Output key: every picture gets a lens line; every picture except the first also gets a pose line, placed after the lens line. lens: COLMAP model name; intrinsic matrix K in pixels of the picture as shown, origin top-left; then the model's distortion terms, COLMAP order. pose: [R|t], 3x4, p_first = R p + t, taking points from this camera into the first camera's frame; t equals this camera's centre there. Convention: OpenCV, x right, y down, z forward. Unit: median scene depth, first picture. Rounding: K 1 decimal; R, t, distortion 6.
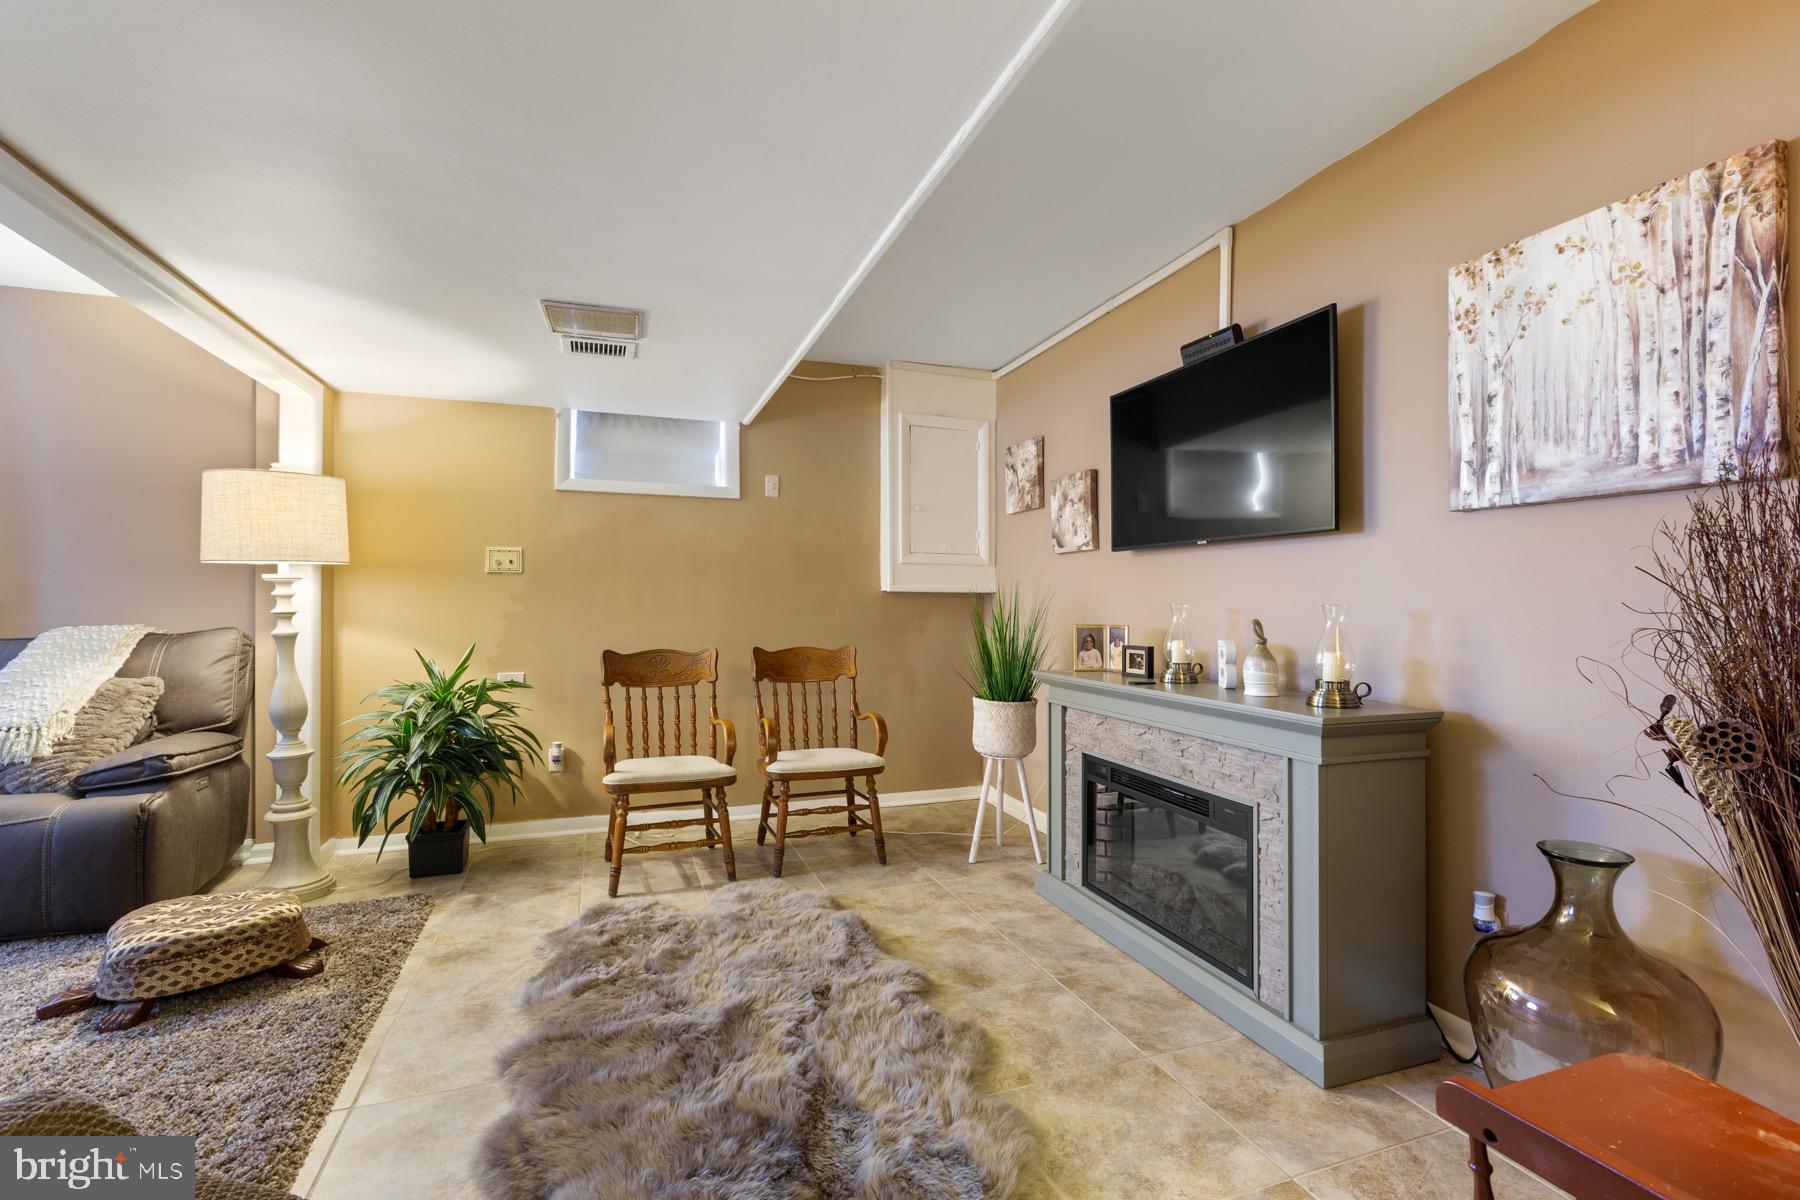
lens RADIAL K [[814.5, 0, 901.5], [0, 814.5, 605.0], [0, 0, 1]] dist [0.002820, -0.000724]
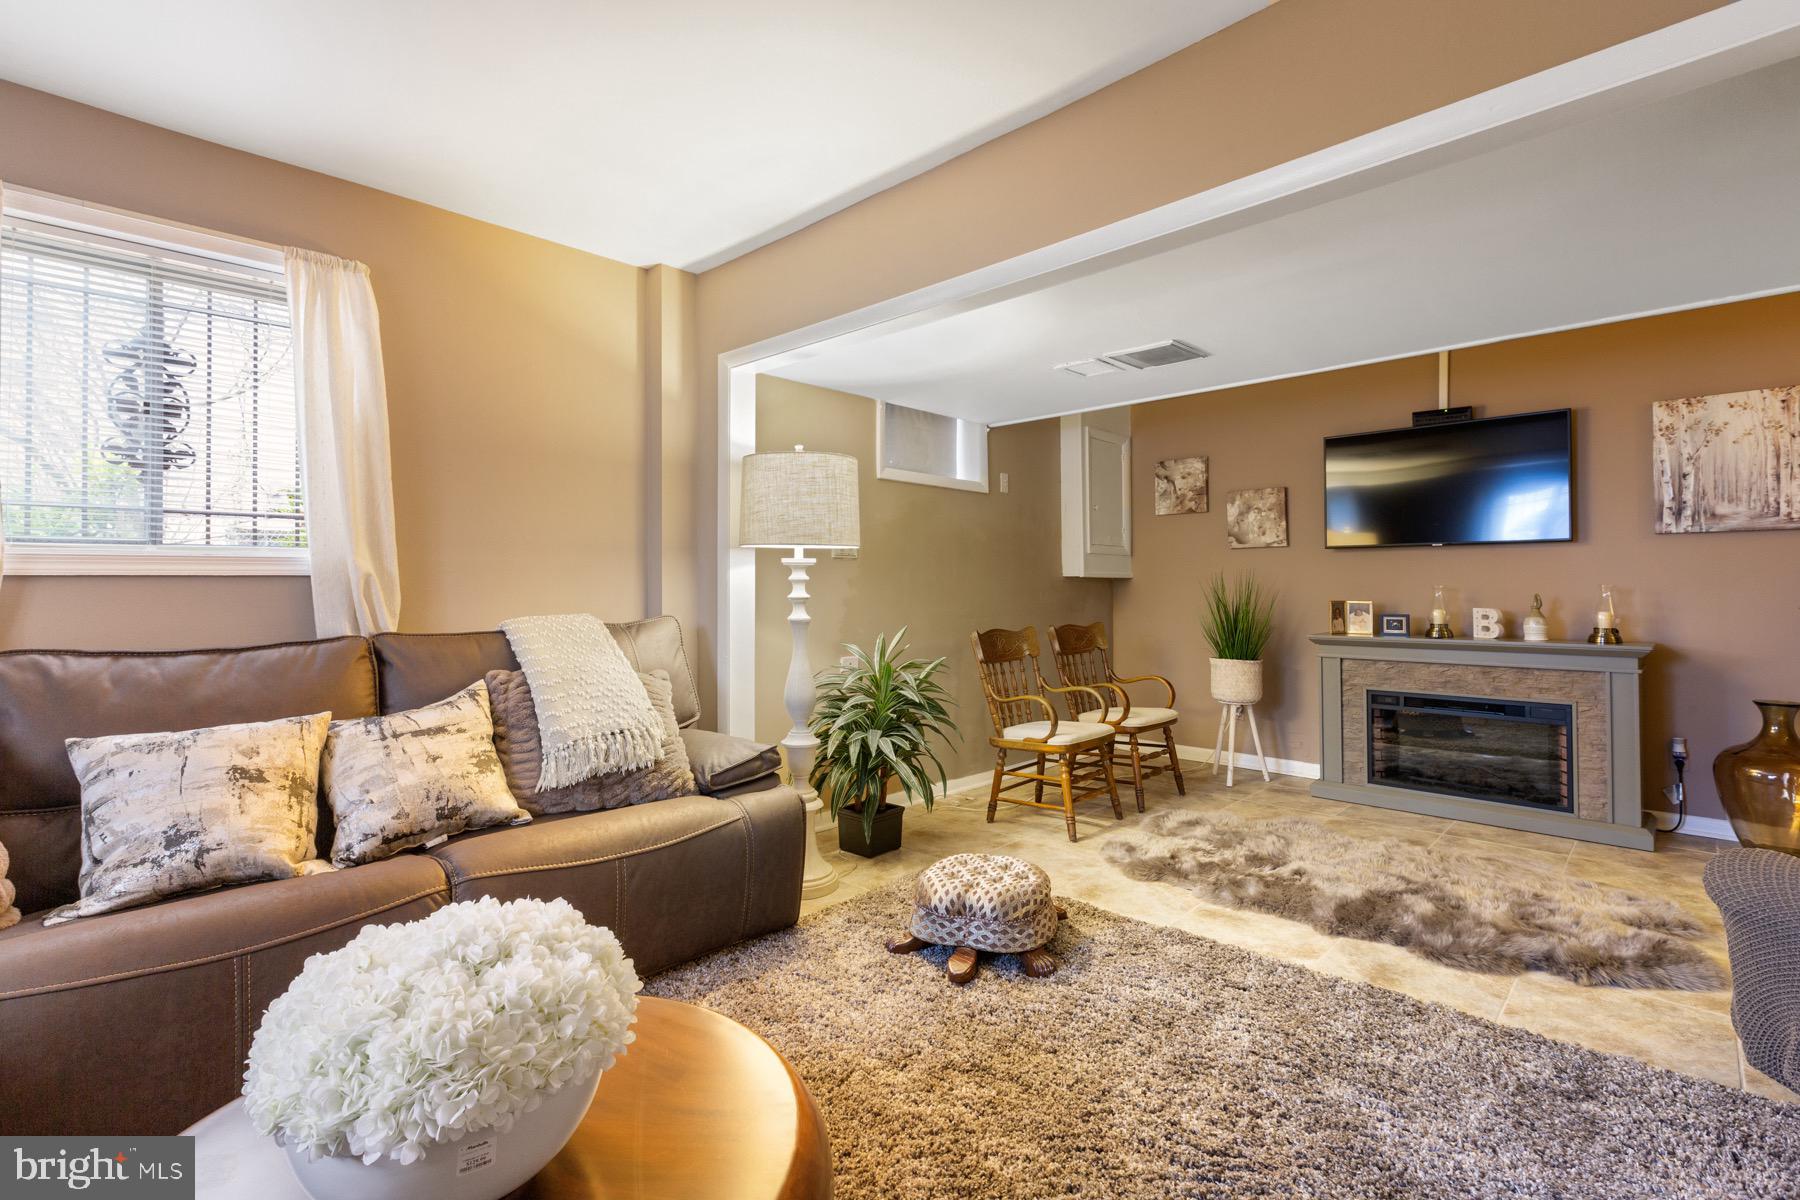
lens RADIAL K [[840.5, 0, 909.4], [0, 840.5, 588.0], [0, 0, 1]] dist [0.002259, 0.000304]
pose [[0.891149, -0.004177, 0.453691, -1.090400], [0.006628, 0.999971, -0.003811, 0.002462], [-0.453662, 0.006404, 0.891151, 0.045296]]
